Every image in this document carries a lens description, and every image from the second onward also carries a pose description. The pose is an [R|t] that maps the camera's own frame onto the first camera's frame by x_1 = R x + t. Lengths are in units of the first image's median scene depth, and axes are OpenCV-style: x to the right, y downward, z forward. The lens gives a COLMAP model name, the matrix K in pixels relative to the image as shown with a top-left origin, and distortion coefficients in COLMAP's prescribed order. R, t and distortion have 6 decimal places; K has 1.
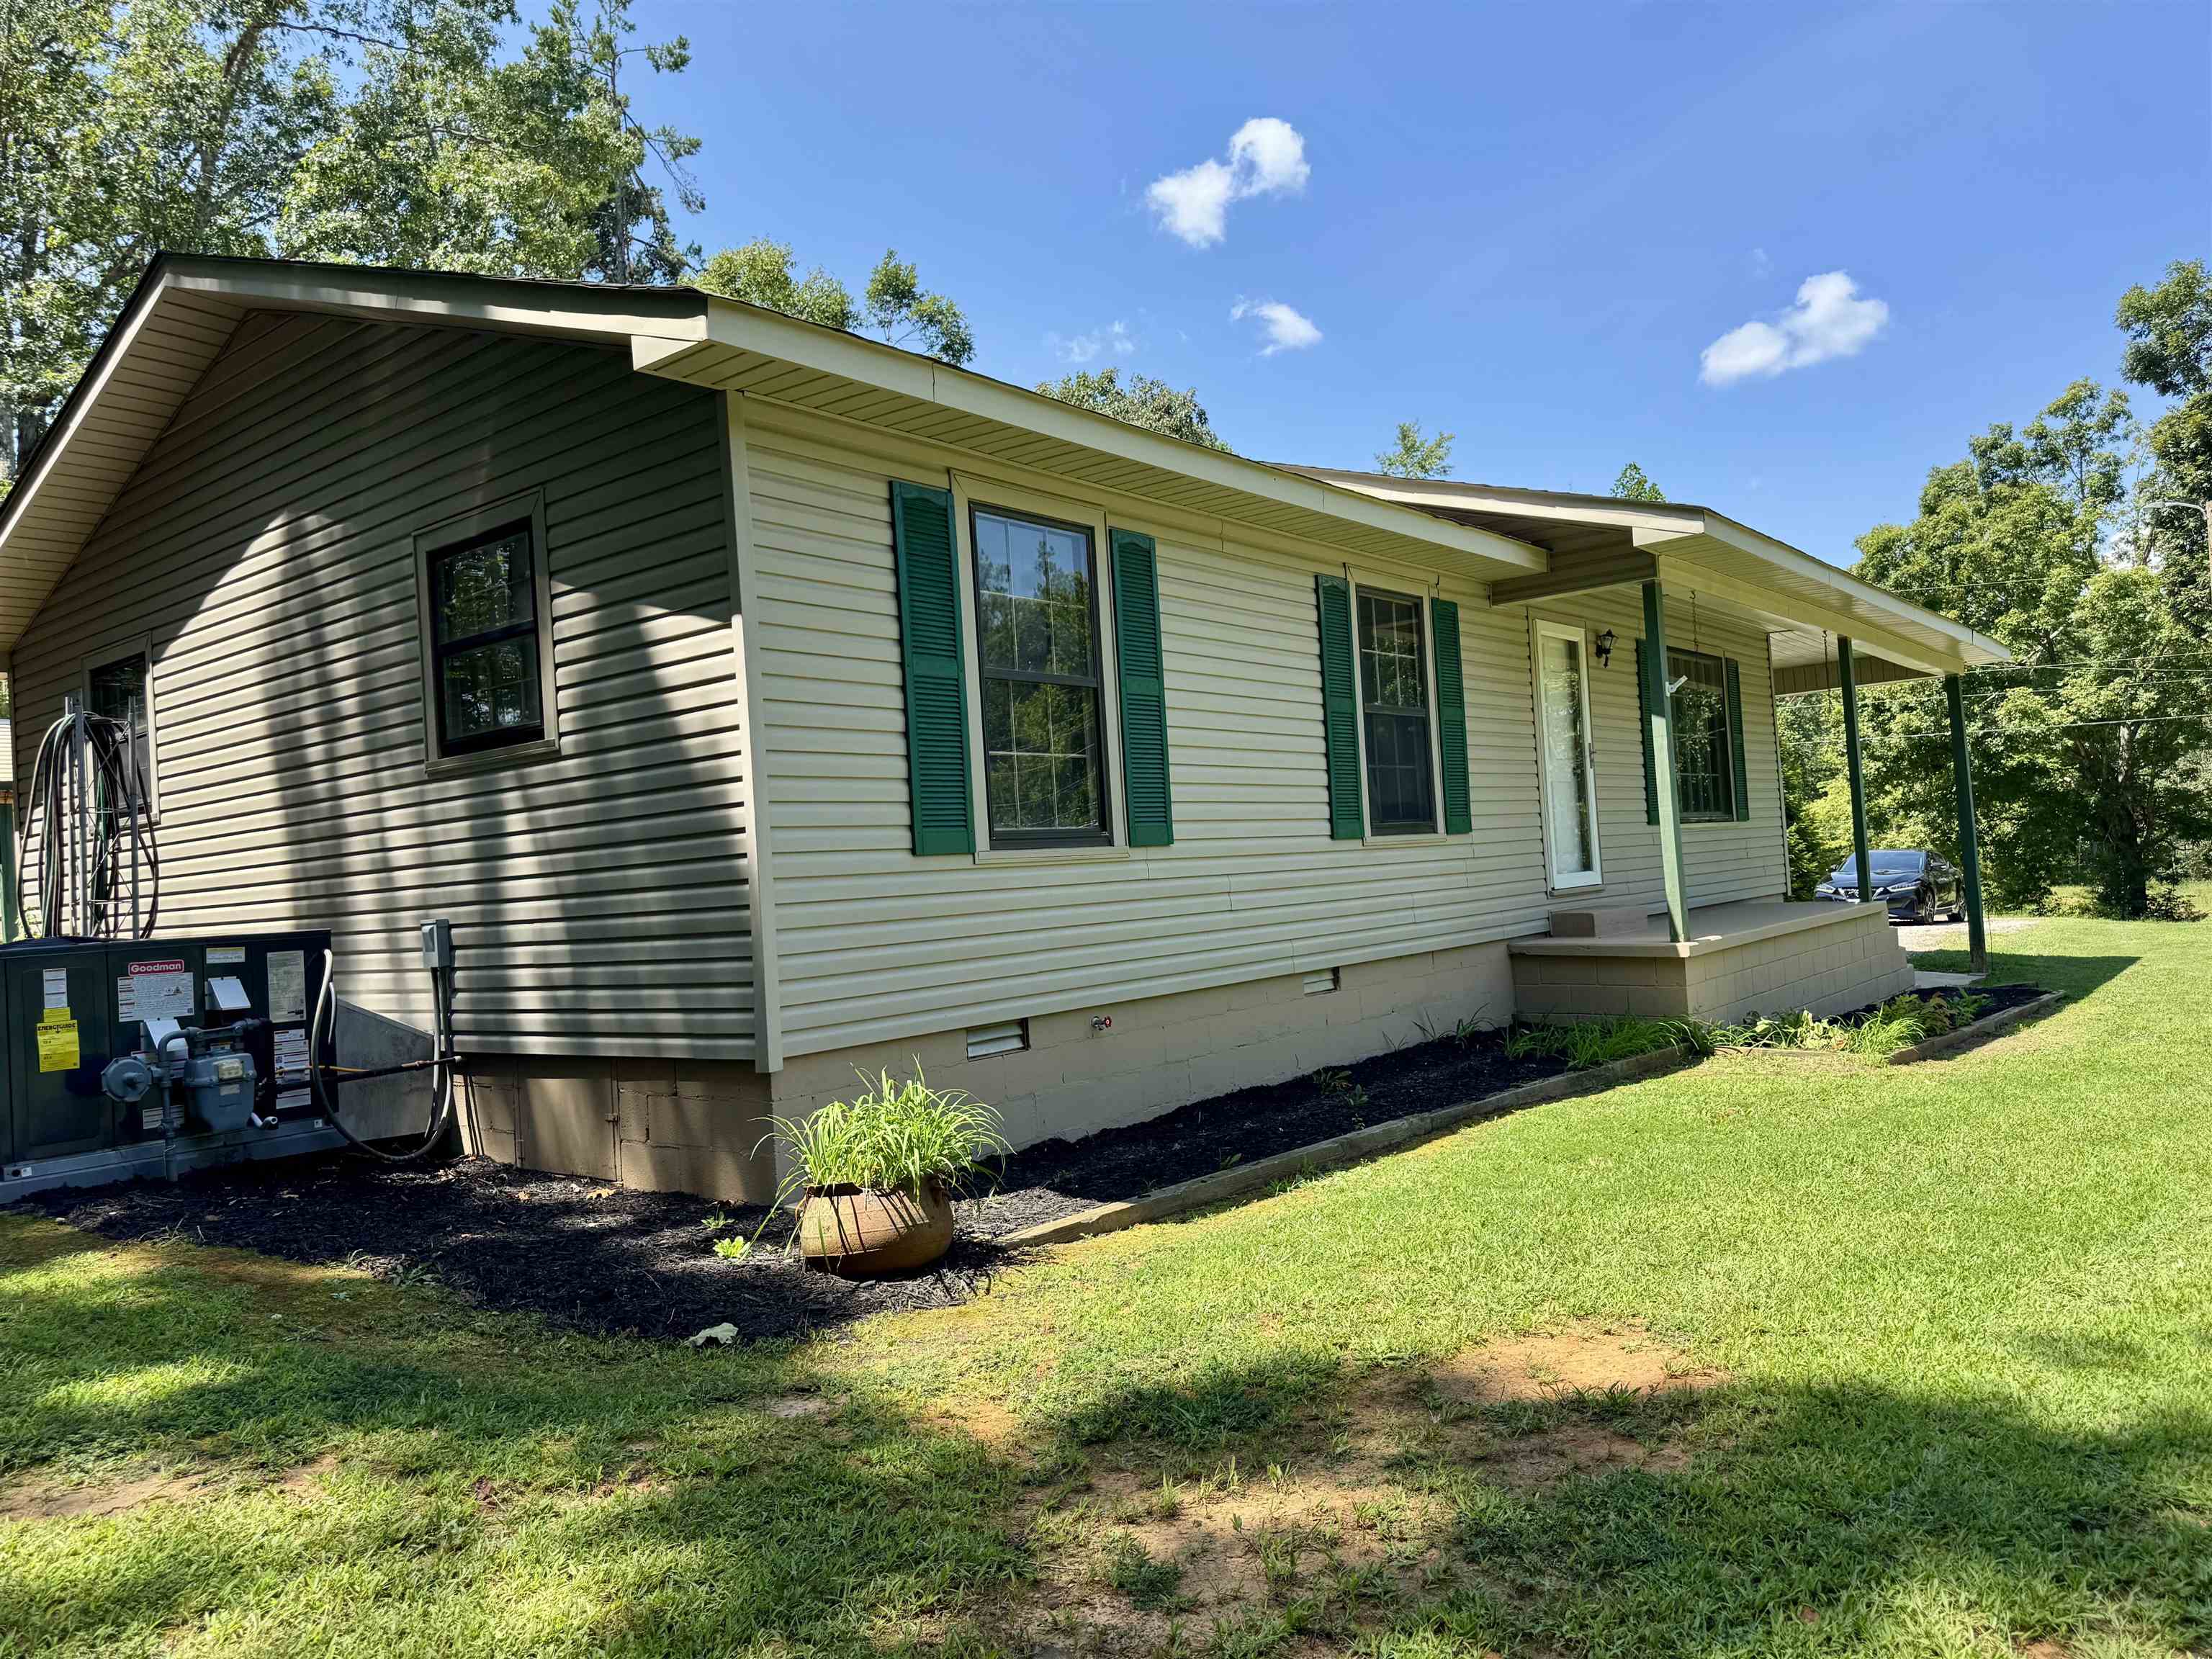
lens RADIAL K [[1551.3, 0, 1118.0], [0, 1551.3, 851.0], [0, 0, 1]] dist [0.037107, -0.039803]
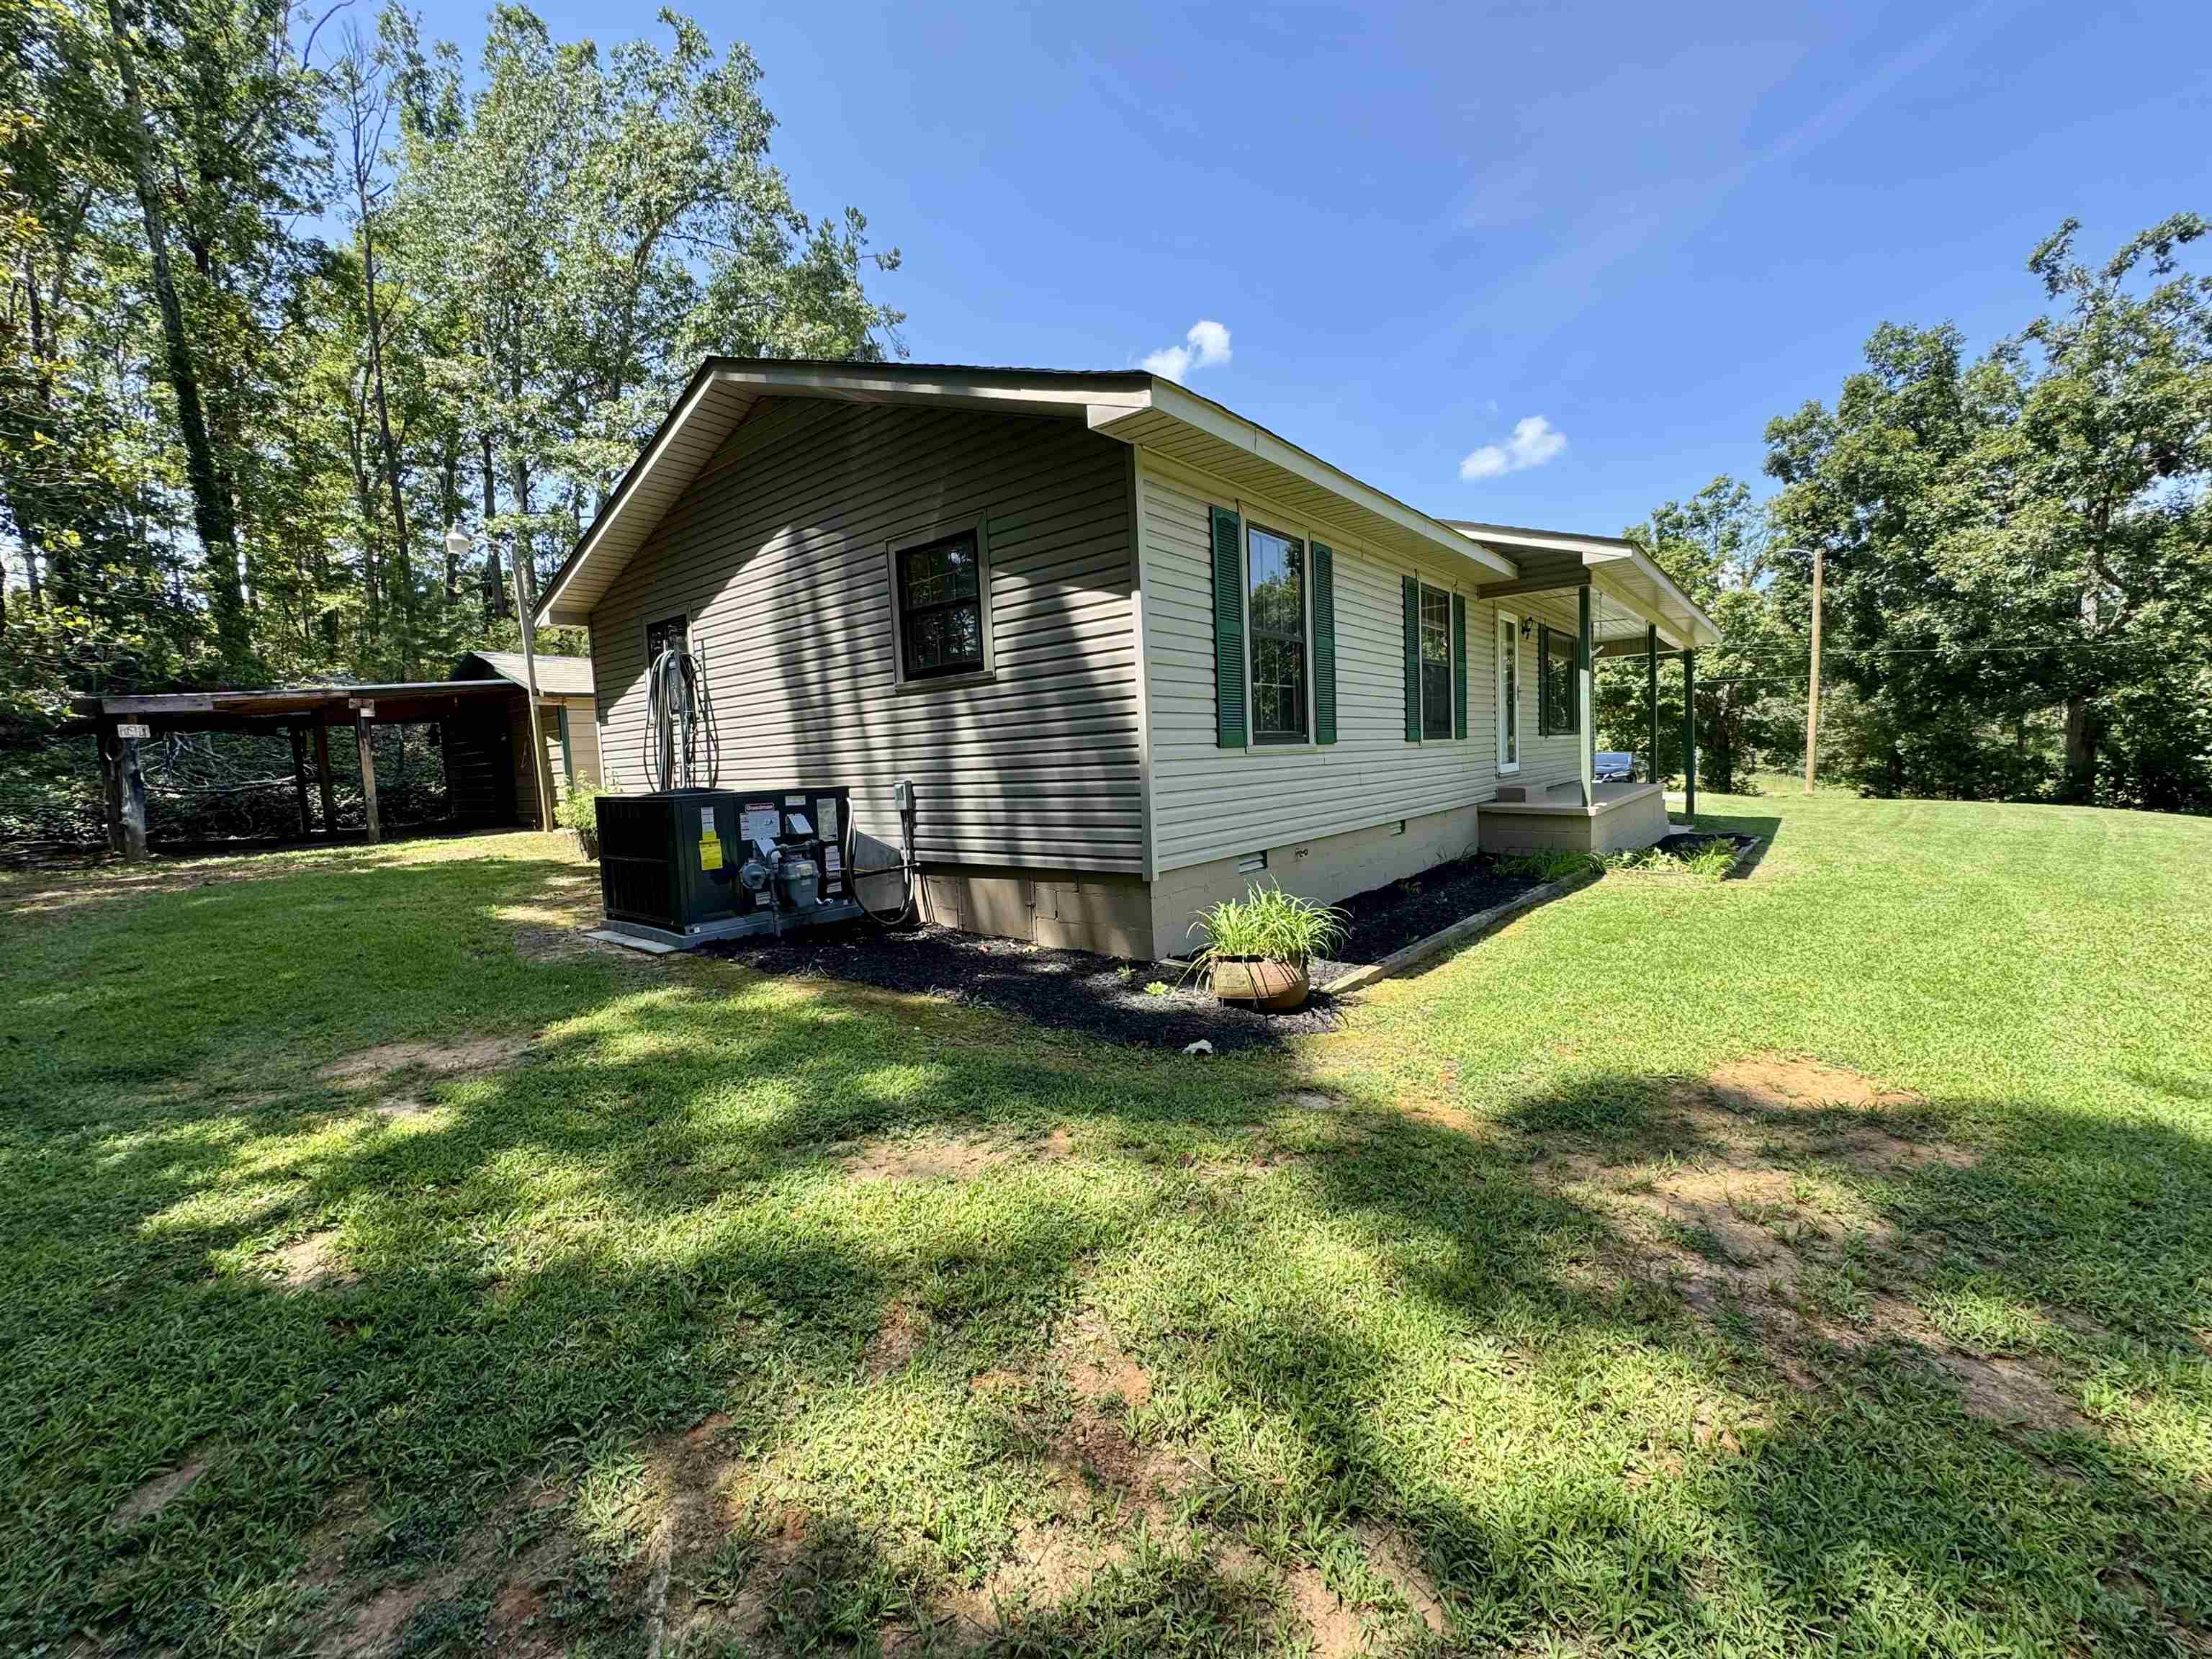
lens RADIAL K [[877.1, 0, 1105.2], [0, 877.1, 830.5], [0, 0, 1]] dist [-0.003278, 0.000716]
pose [[0.999792, 0.019250, -0.006768, -0.222277], [-0.018490, 0.994958, 0.098571, 0.001158], [0.008632, -0.098426, 0.995107, 0.079462]]
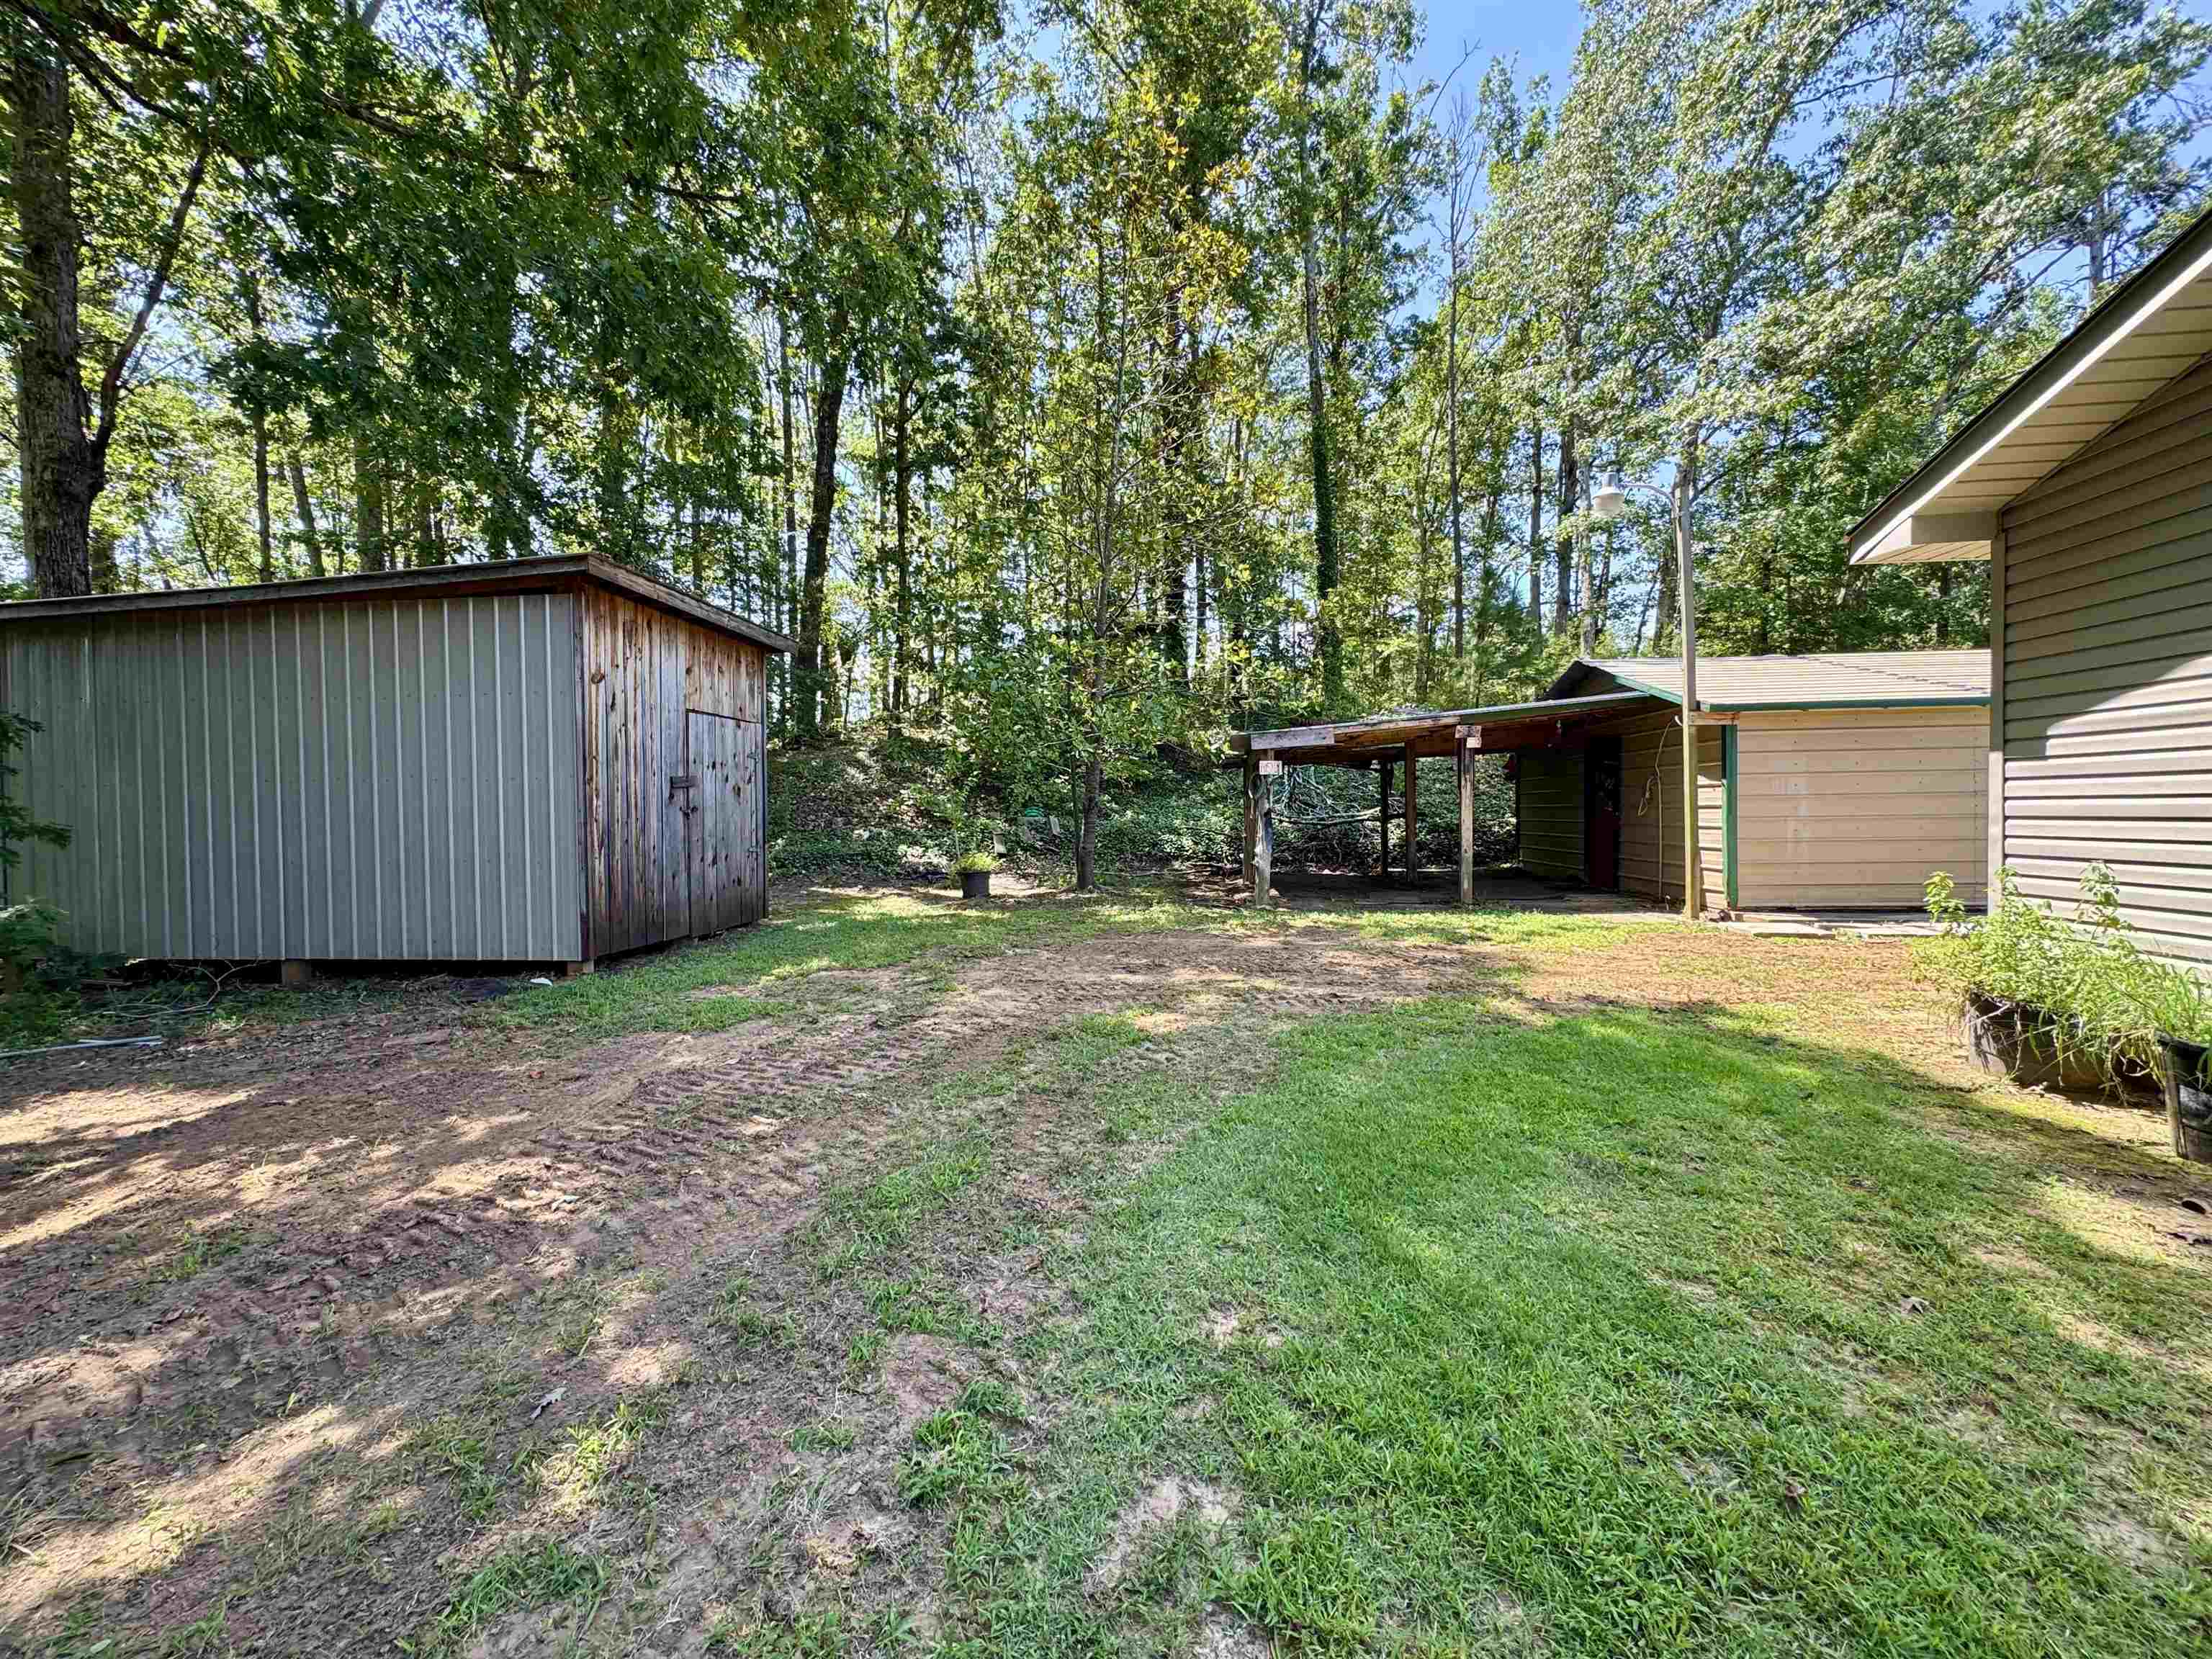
lens RADIAL K [[877.1, 0, 1102.4], [0, 877.1, 830.6], [0, 0, 1]] dist [-0.003278, 0.000716]
pose [[0.525243, 0.080678, -0.847119, -0.898303], [-0.011707, 0.996086, 0.087606, -0.009996], [0.850872, -0.036097, 0.524131, 0.648136]]
